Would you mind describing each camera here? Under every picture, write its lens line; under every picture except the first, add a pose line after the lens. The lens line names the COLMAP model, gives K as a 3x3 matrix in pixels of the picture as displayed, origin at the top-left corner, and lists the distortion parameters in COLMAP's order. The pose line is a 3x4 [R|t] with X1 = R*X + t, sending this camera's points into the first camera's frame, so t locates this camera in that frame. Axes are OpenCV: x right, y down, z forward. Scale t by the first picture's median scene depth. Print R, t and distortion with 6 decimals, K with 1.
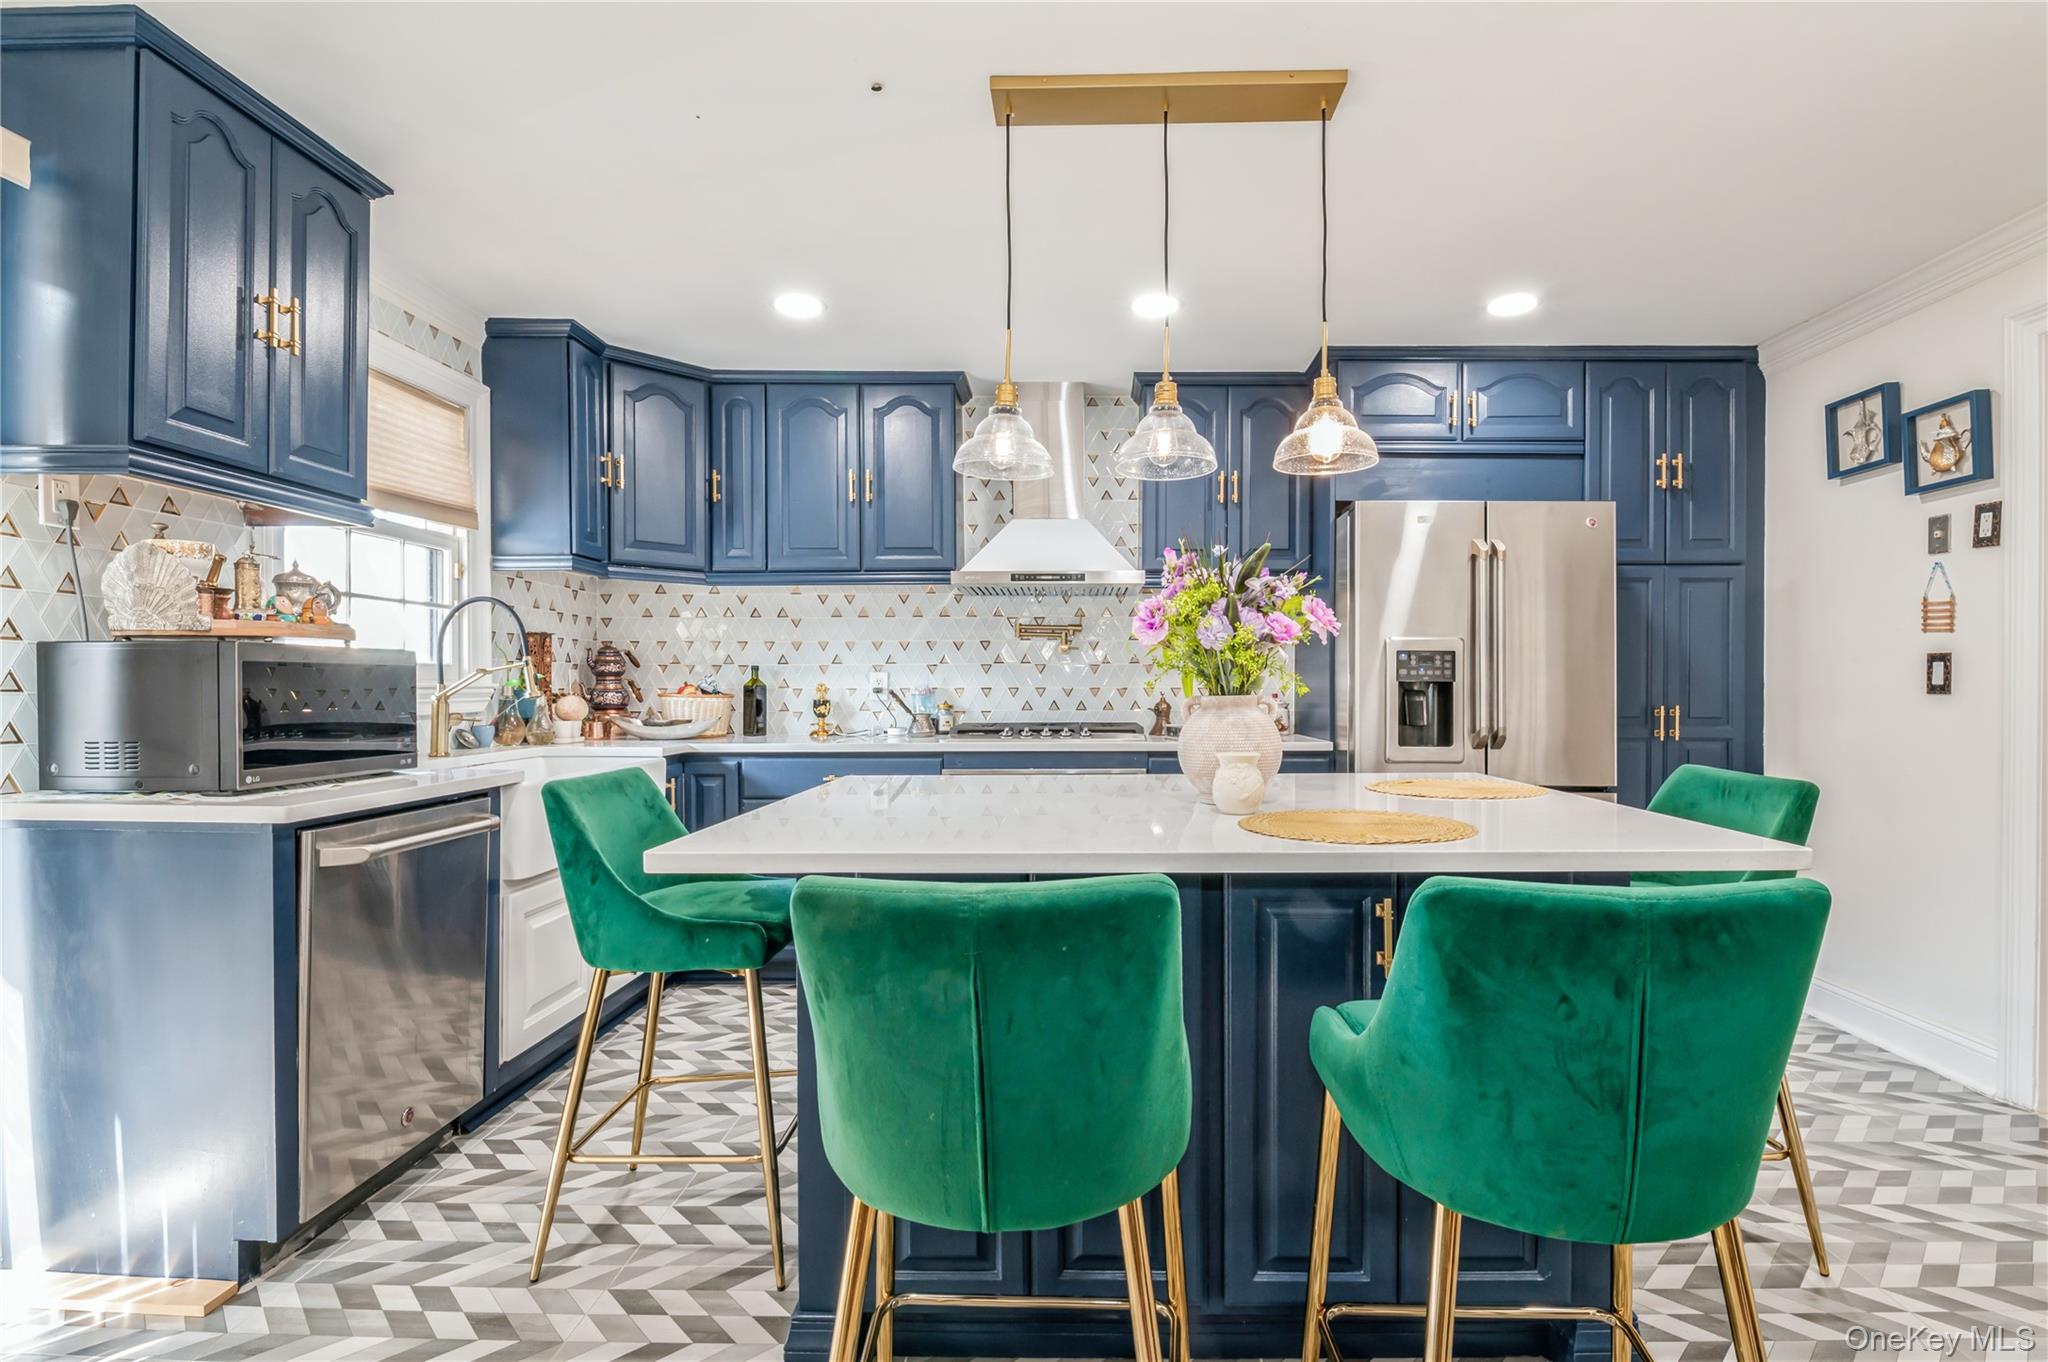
lens RADIAL K [[1032.9, 0, 1024.0], [0, 1032.9, 681.0], [0, 0, 1]] dist [0.002031, 0.000385]
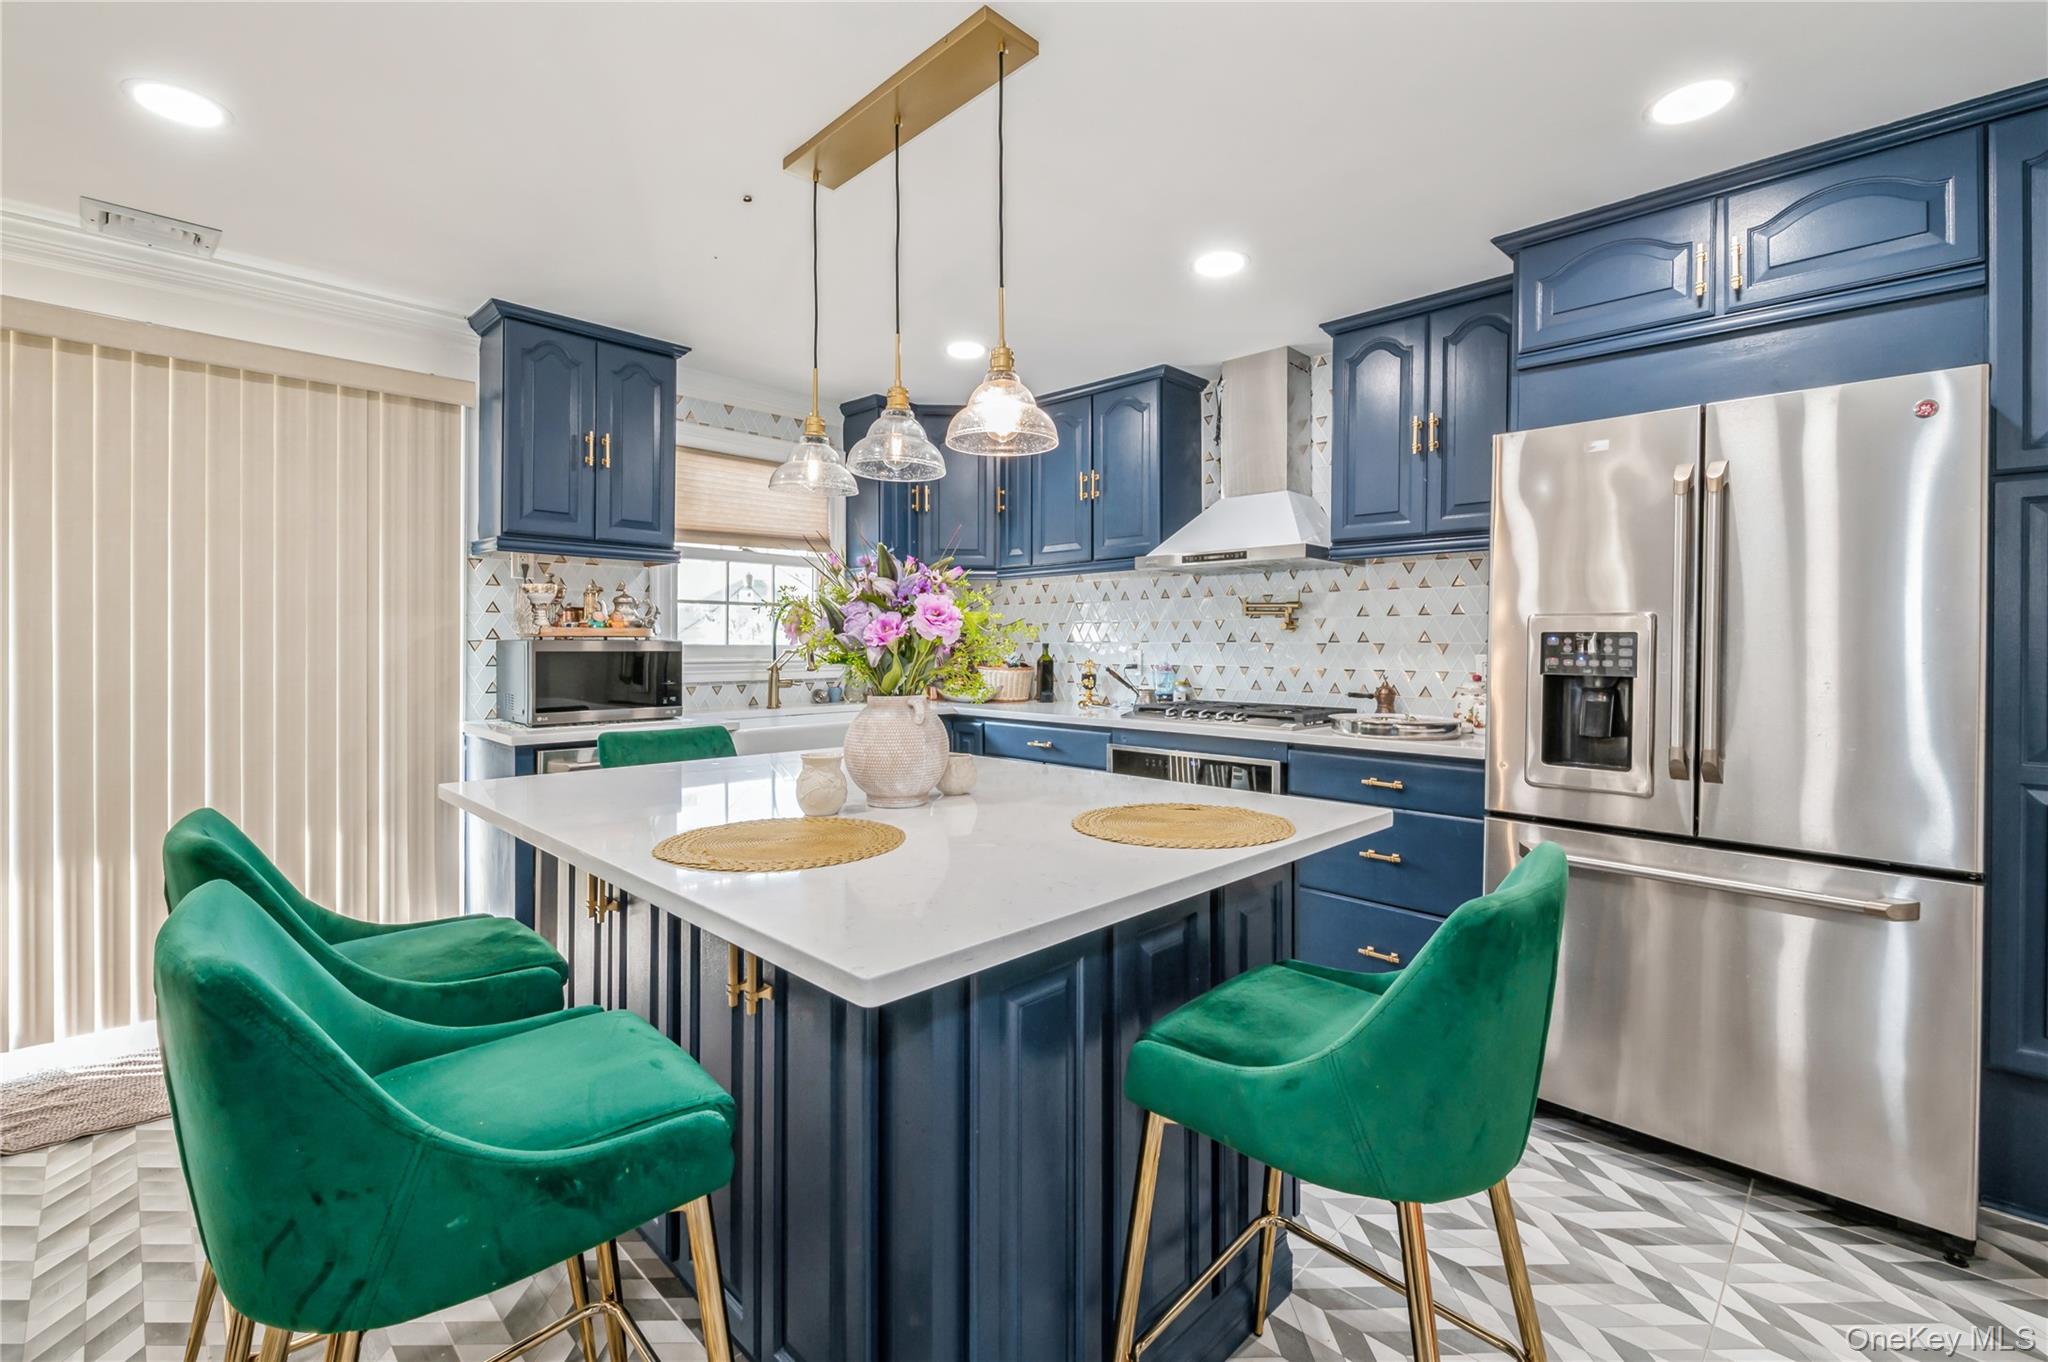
lens RADIAL K [[900.4, 0, 1022.8], [0, 900.4, 630.1], [0, 0, 1]] dist [0.001059, 0.000092]
pose [[0.712350, -0.006346, -0.701795, 0.511358], [-0.000161, 0.999958, -0.009206, -0.023391], [0.701824, 0.006671, 0.712319, 0.270490]]
